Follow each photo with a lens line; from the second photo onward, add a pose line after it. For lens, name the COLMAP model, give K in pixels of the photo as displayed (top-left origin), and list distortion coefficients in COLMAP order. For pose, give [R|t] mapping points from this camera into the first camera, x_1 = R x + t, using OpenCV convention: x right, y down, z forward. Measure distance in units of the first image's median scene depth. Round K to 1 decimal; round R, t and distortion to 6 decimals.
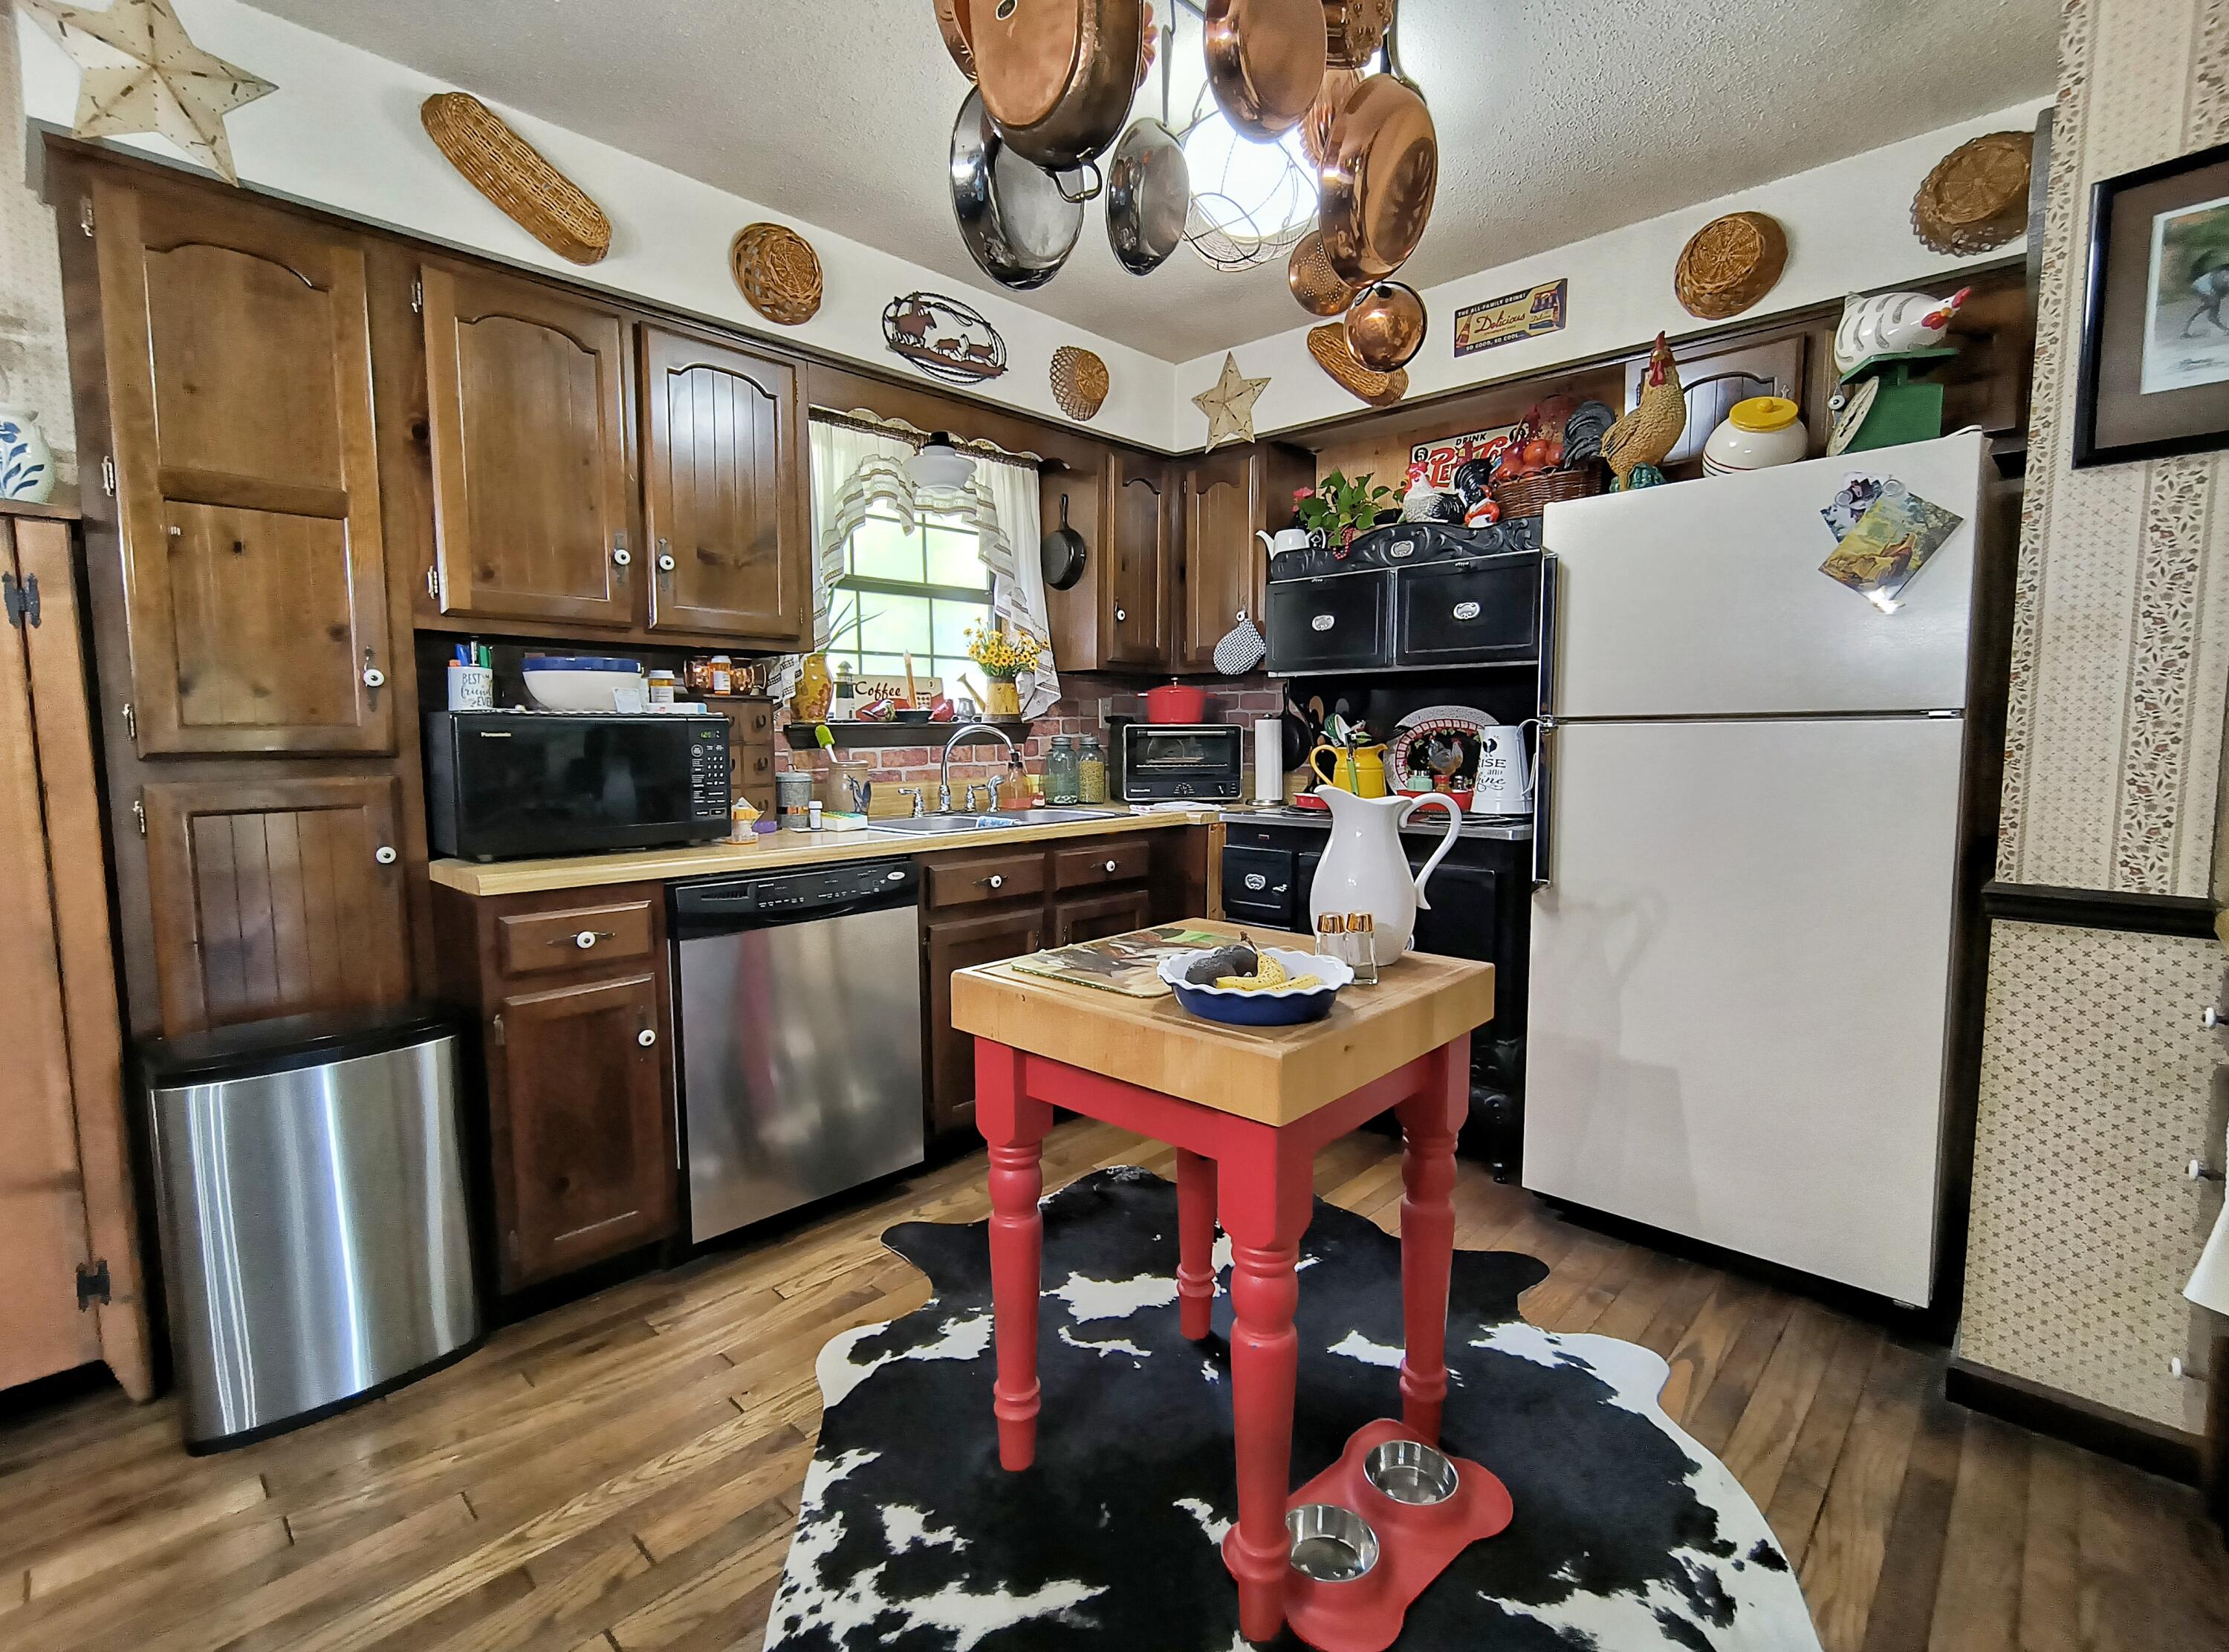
lens RADIAL K [[1028.5, 0, 1125.7], [0, 1028.5, 825.4], [0, 0, 1]] dist [-0.000642, 0.000897]
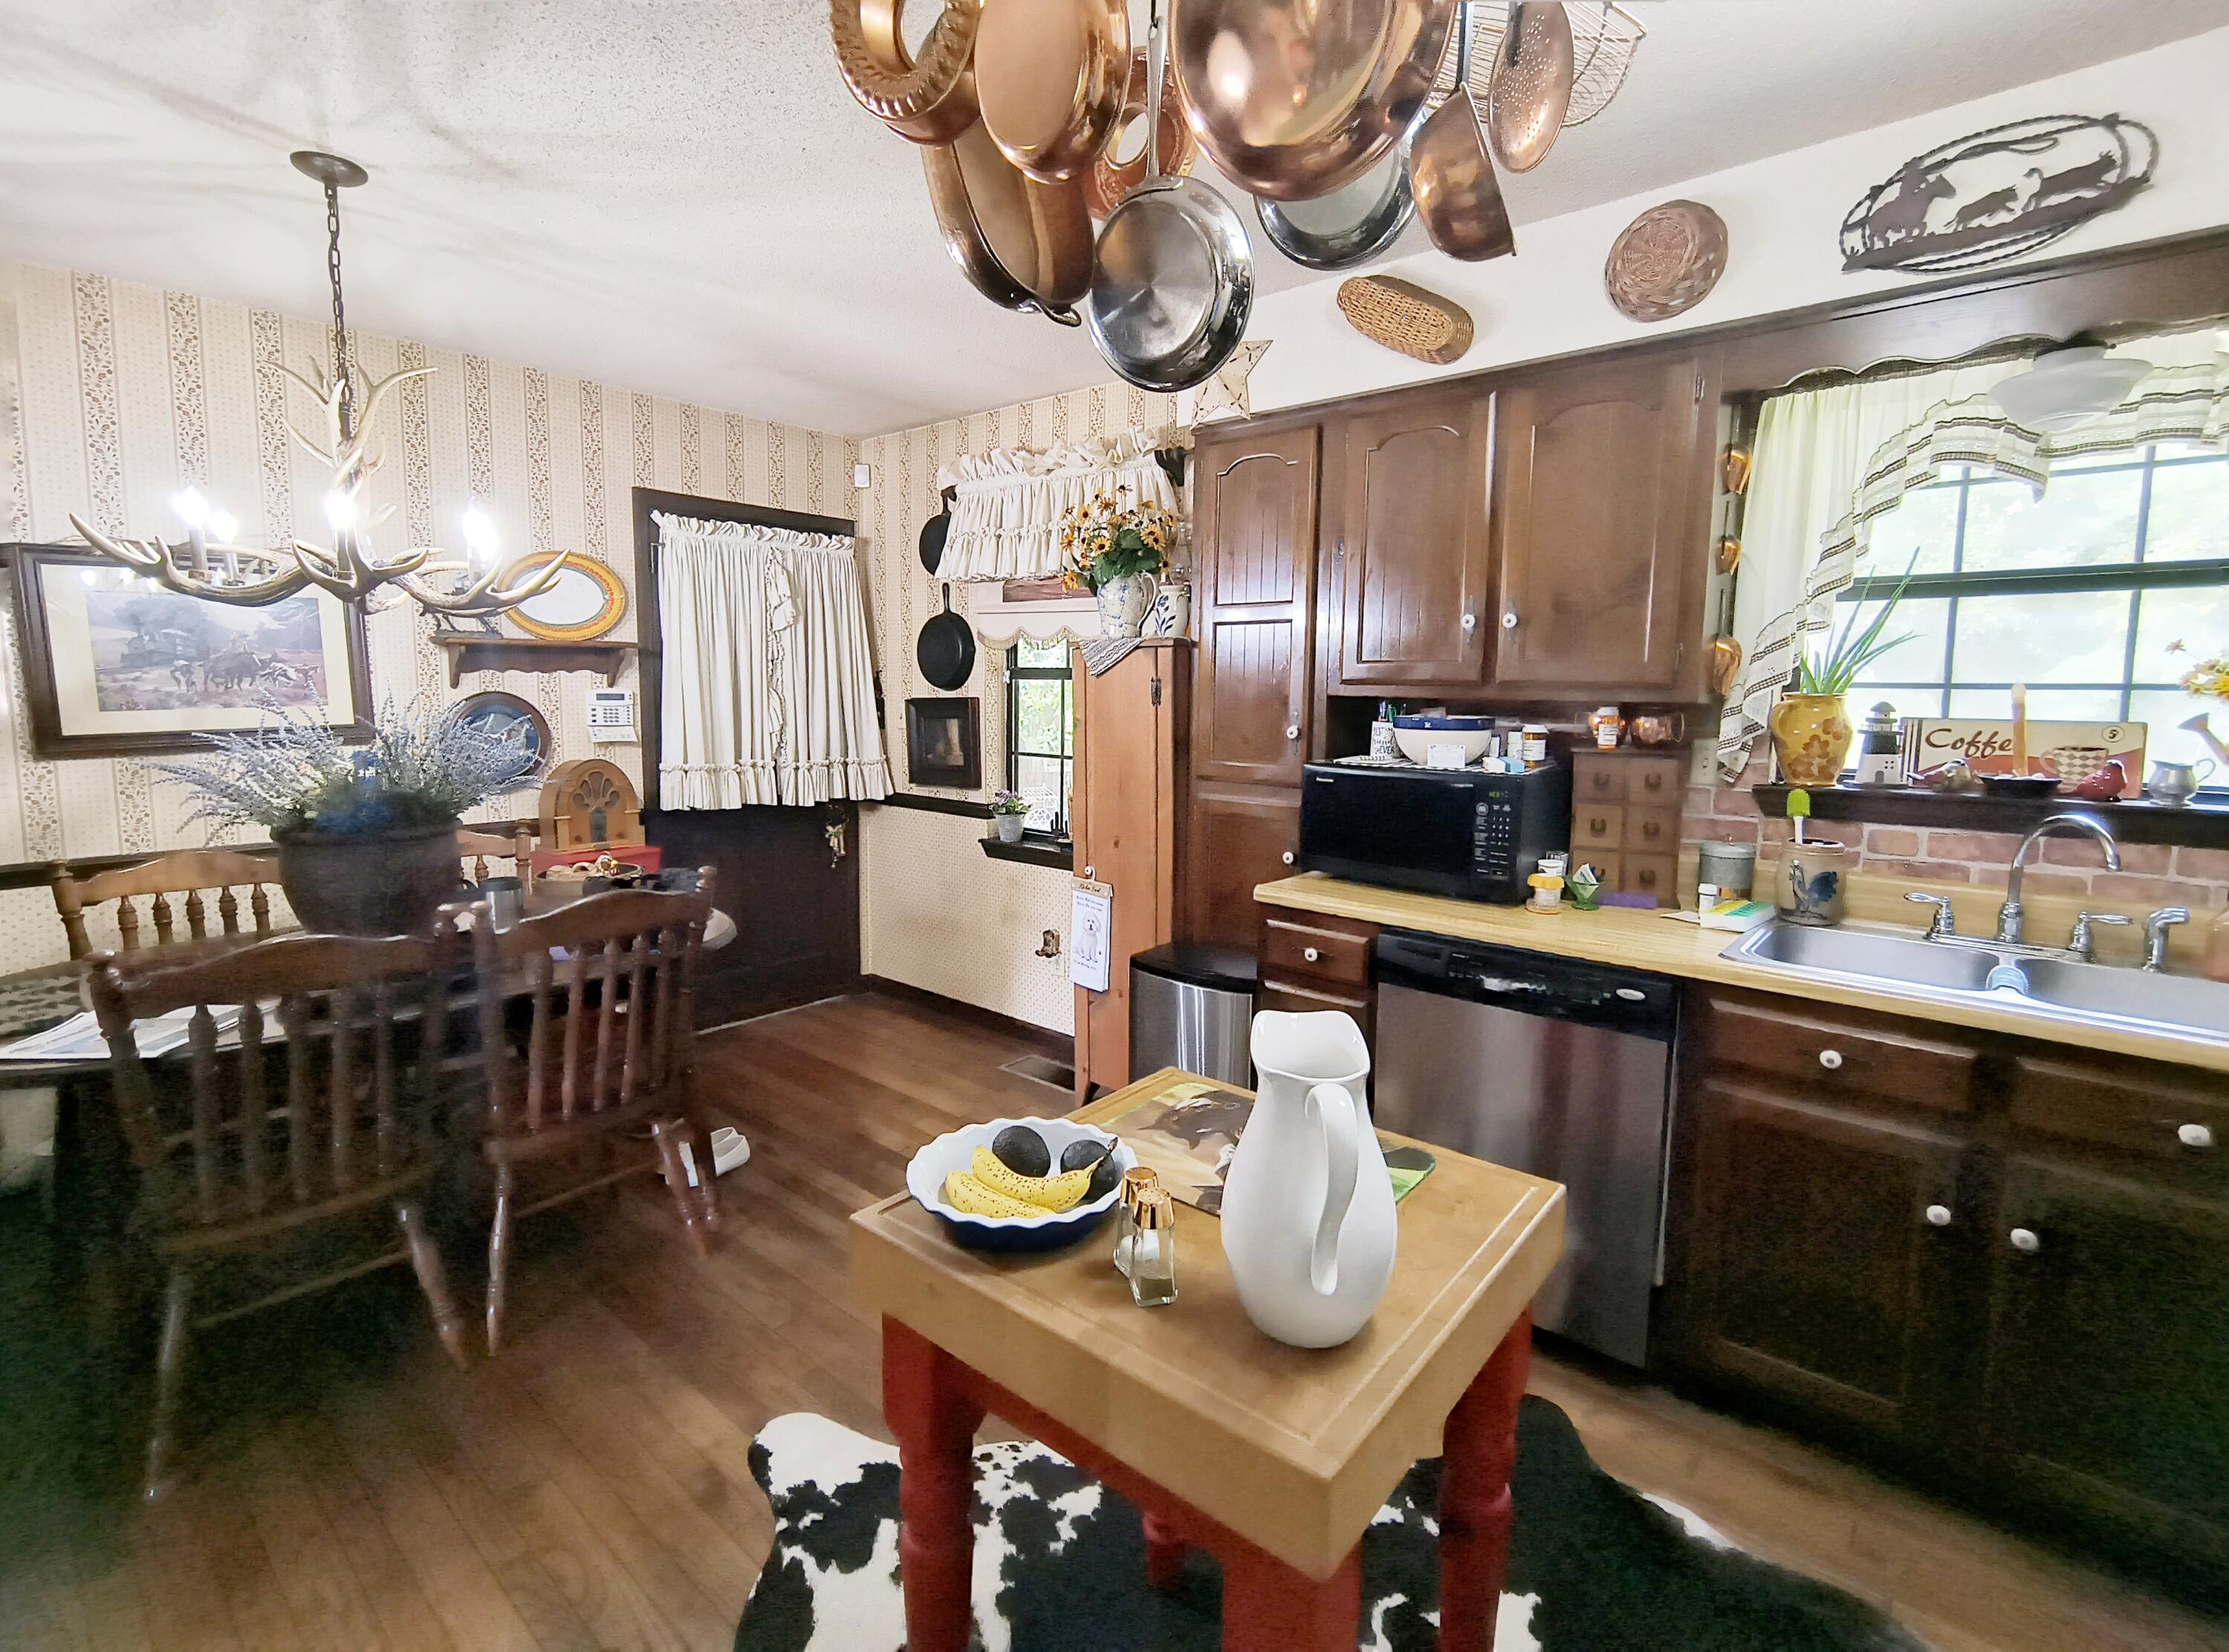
lens RADIAL K [[1028.5, 0, 1121.2], [0, 1028.5, 792.1], [0, 0, 1]] dist [-0.000642, 0.000897]
pose [[0.050385, 0.104939, -0.993201, 0.558803], [-0.107610, 0.989246, 0.099062, -0.150299], [0.992916, 0.101887, 0.061135, 0.588459]]
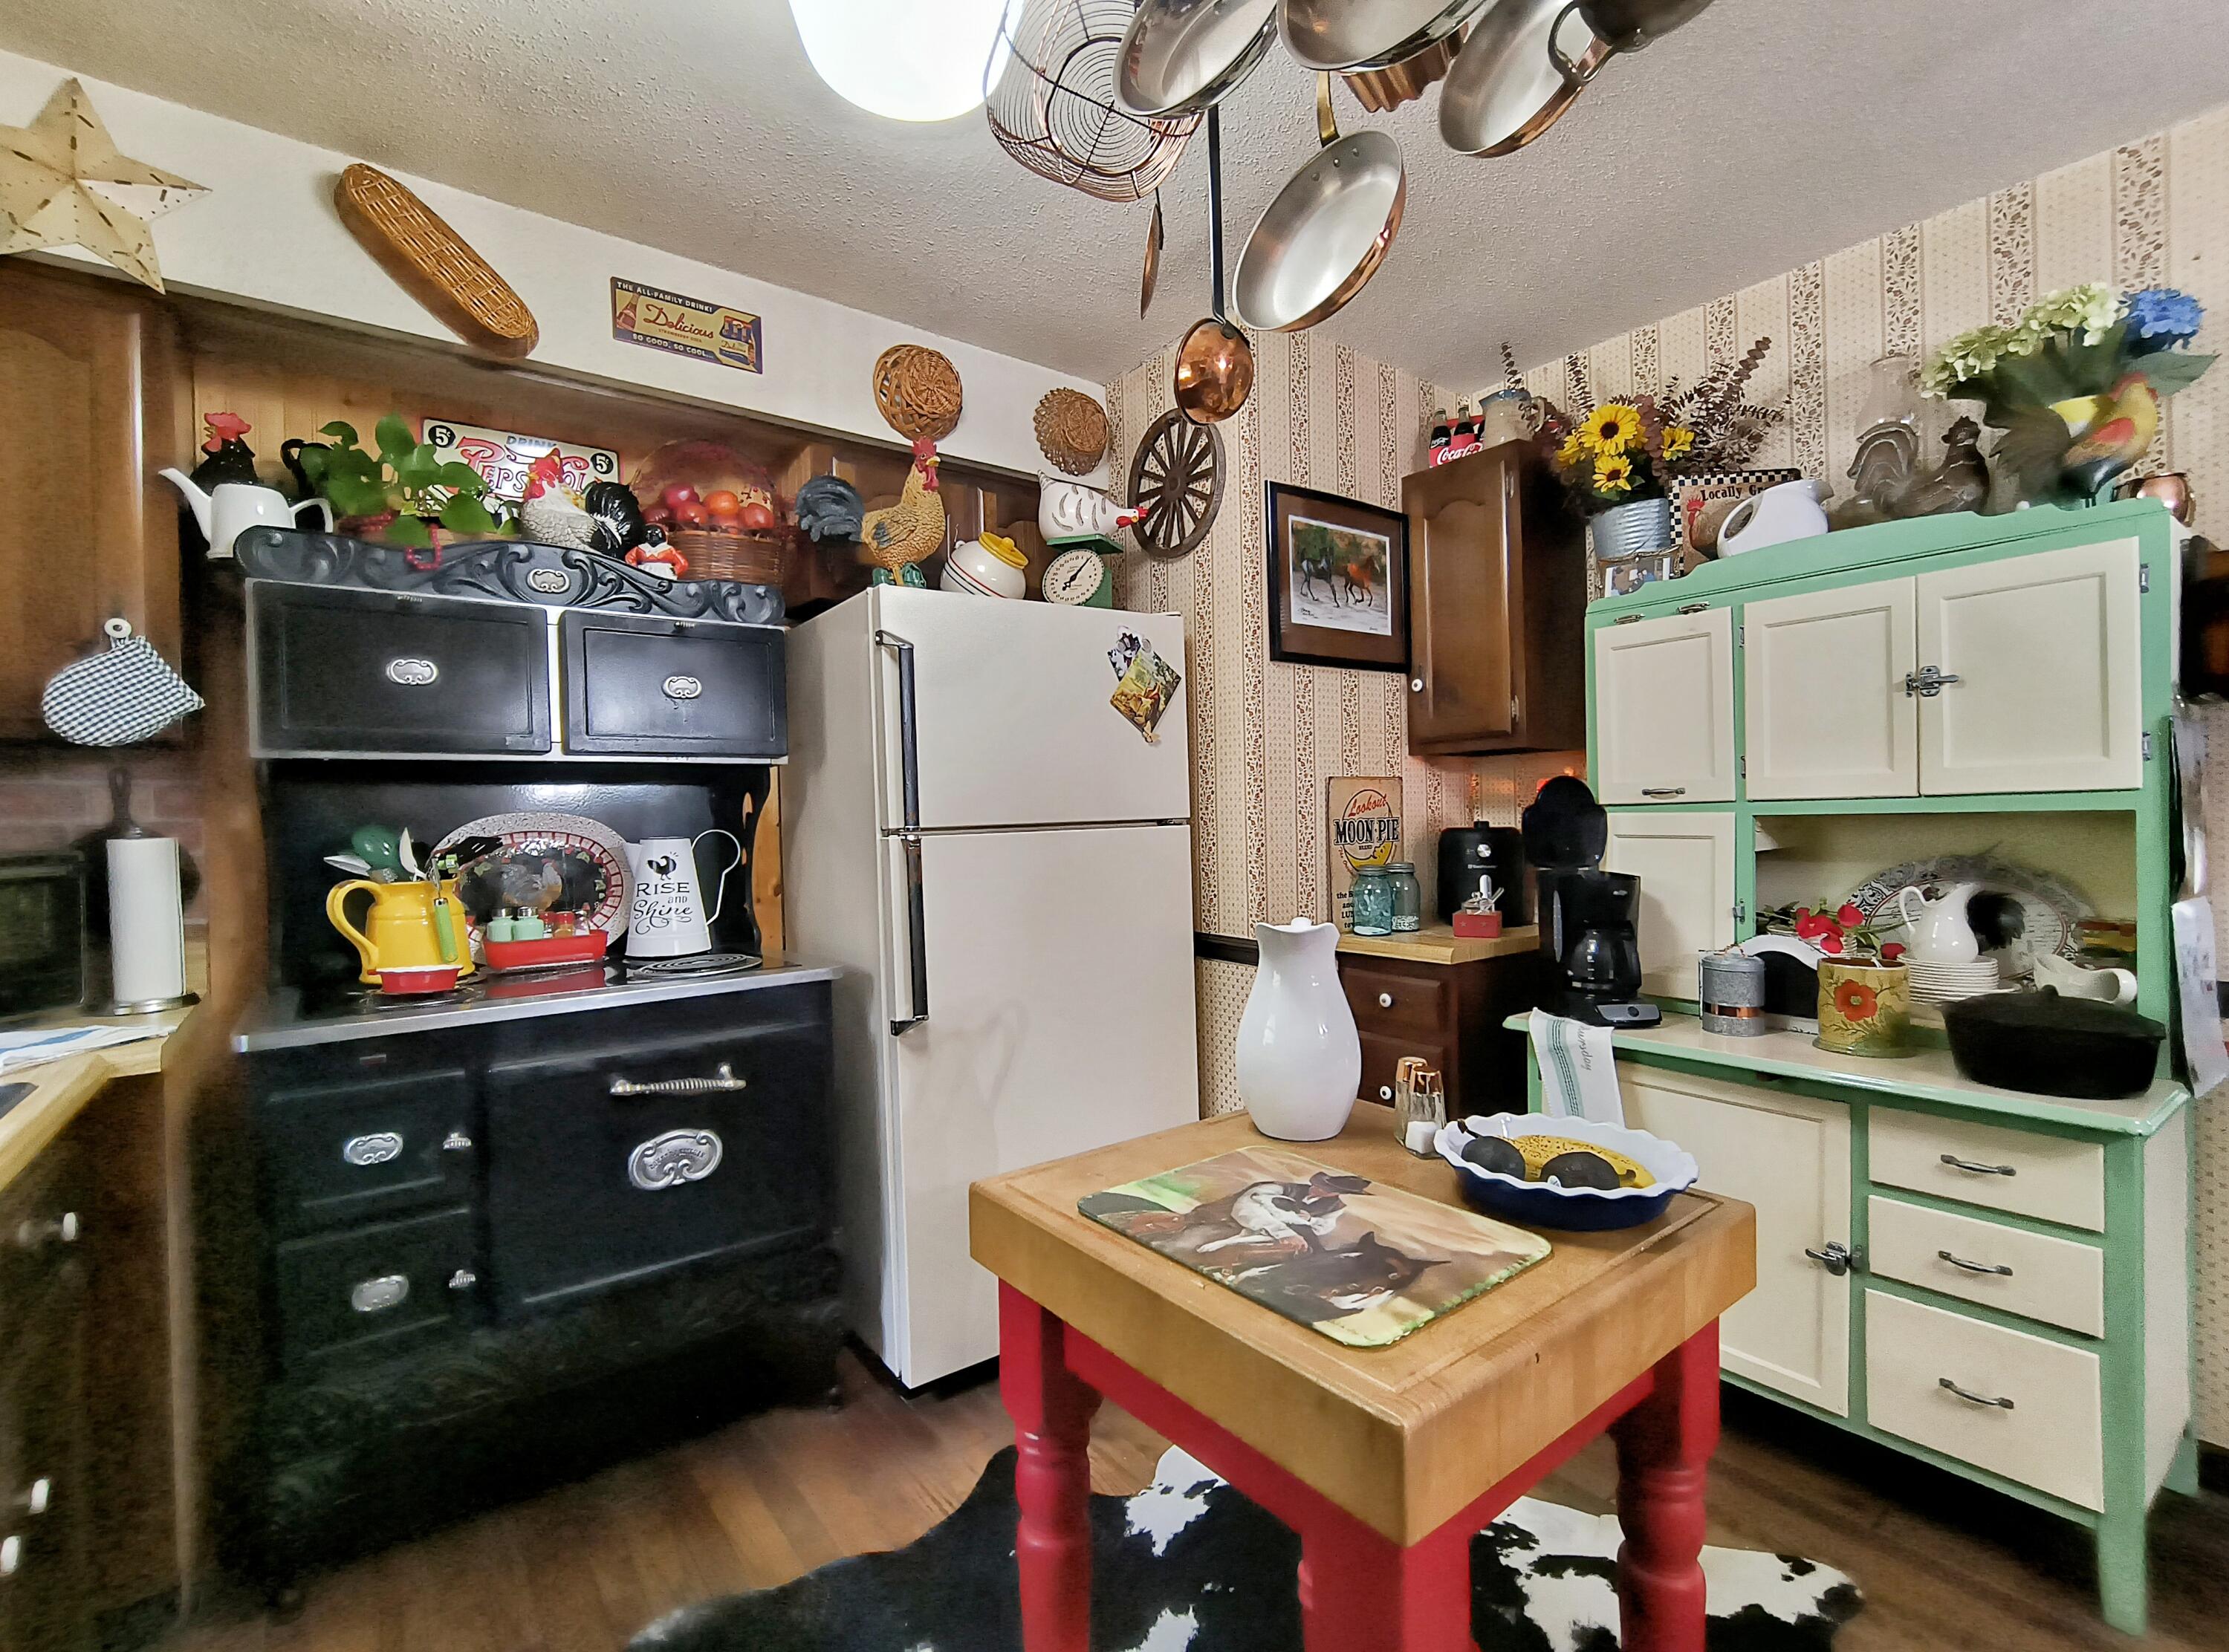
lens RADIAL K [[1028.5, 0, 1126.7], [0, 1028.5, 823.6], [0, 0, 1]] dist [-0.000642, 0.000897]
pose [[0.157875, -0.015864, 0.987332, -0.429265], [0.108040, 0.994146, -0.001302, -0.090328], [-0.981531, 0.106877, 0.158664, 0.696017]]
